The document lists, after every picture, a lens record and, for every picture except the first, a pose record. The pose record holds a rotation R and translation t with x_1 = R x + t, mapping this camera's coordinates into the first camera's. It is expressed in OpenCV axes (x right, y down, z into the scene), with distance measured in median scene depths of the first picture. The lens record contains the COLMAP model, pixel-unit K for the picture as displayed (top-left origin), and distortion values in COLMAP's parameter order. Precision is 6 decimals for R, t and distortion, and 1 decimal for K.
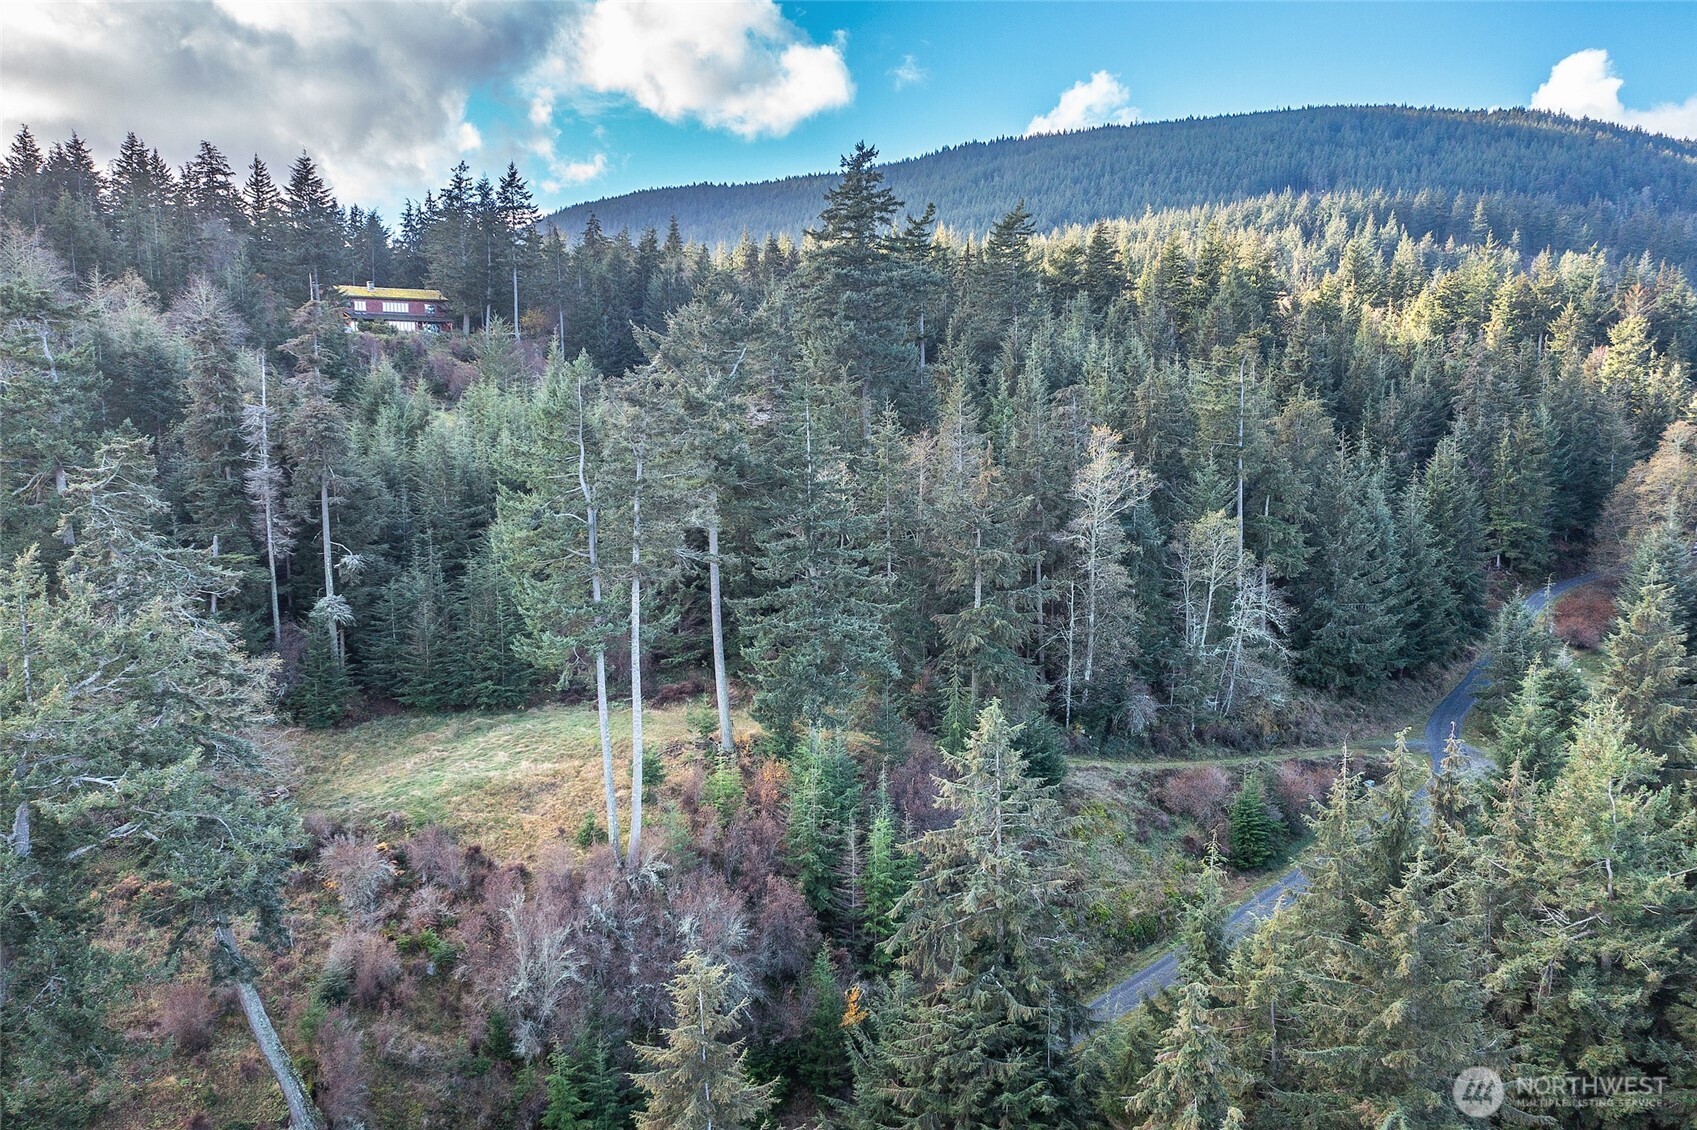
lens RADIAL K [[1330.1, 0, 850.2], [0, 1330.1, 576.5], [0, 0, 1]] dist [-0.029909, 0.048494]
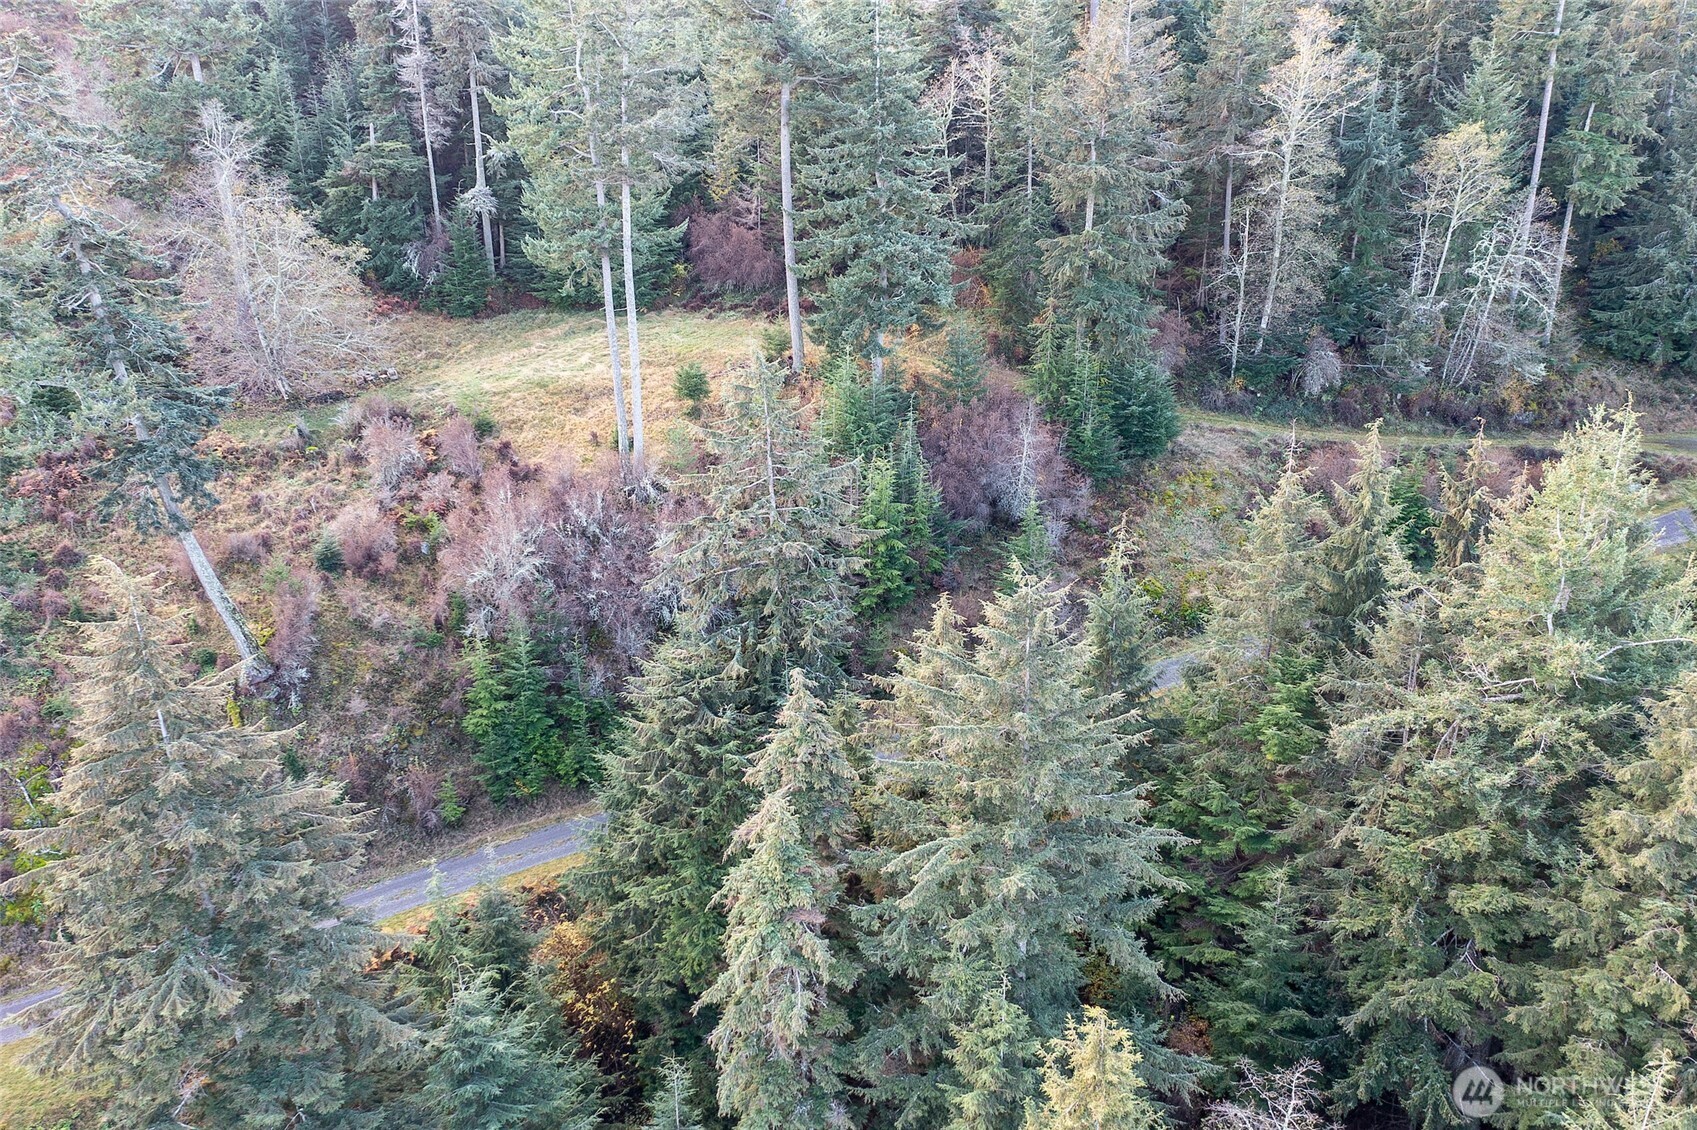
lens RADIAL K [[1381.4, 0, 822.0], [0, 1381.4, 560.7], [0, 0, 1]] dist [-0.012899, 0.011866]
pose [[0.927198, 0.136358, -0.348870, 0.288086], [-0.037659, 0.960601, 0.275369, -0.012866], [0.372674, -0.242184, 0.895802, 0.082131]]
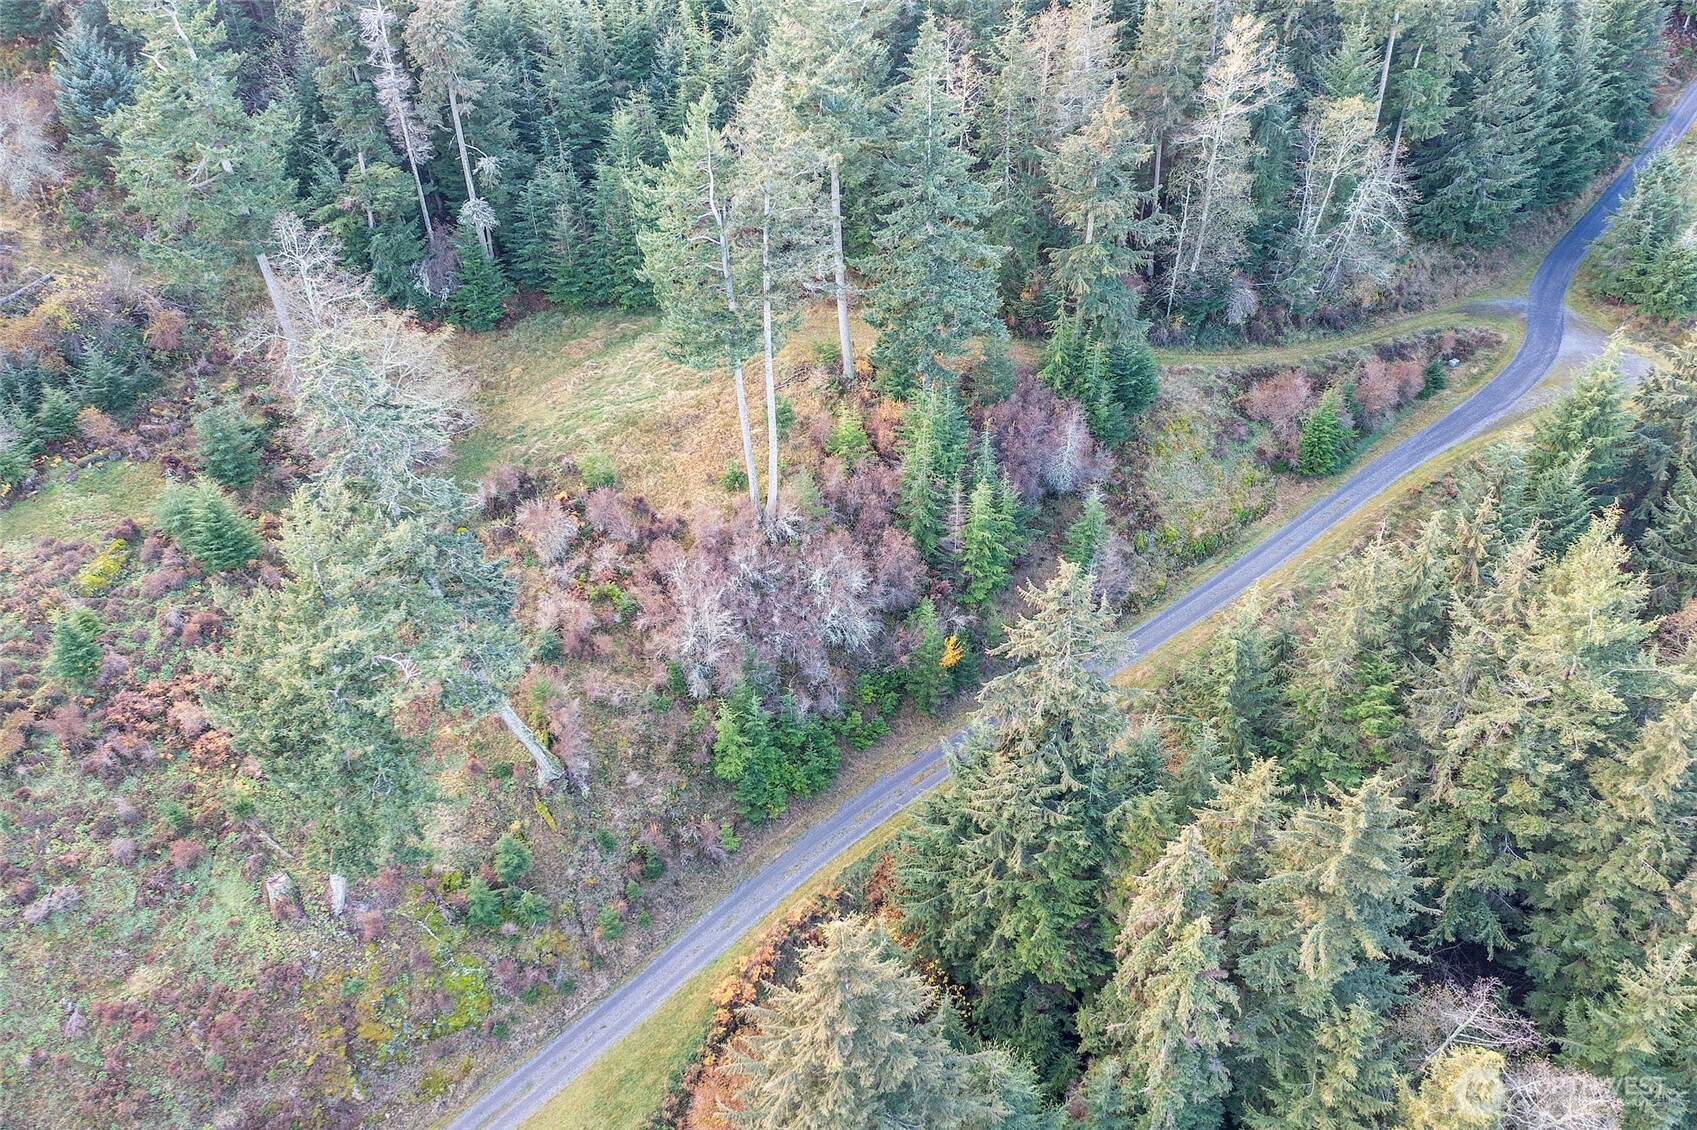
lens RADIAL K [[1330.1, 0, 850.2], [0, 1330.1, 576.5], [0, 0, 1]] dist [-0.029909, 0.048494]
pose [[0.996357, 0.043078, -0.073598, -0.002318], [0.001544, 0.853777, 0.520636, -0.303702], [0.085264, -0.518853, 0.850601, -0.031729]]
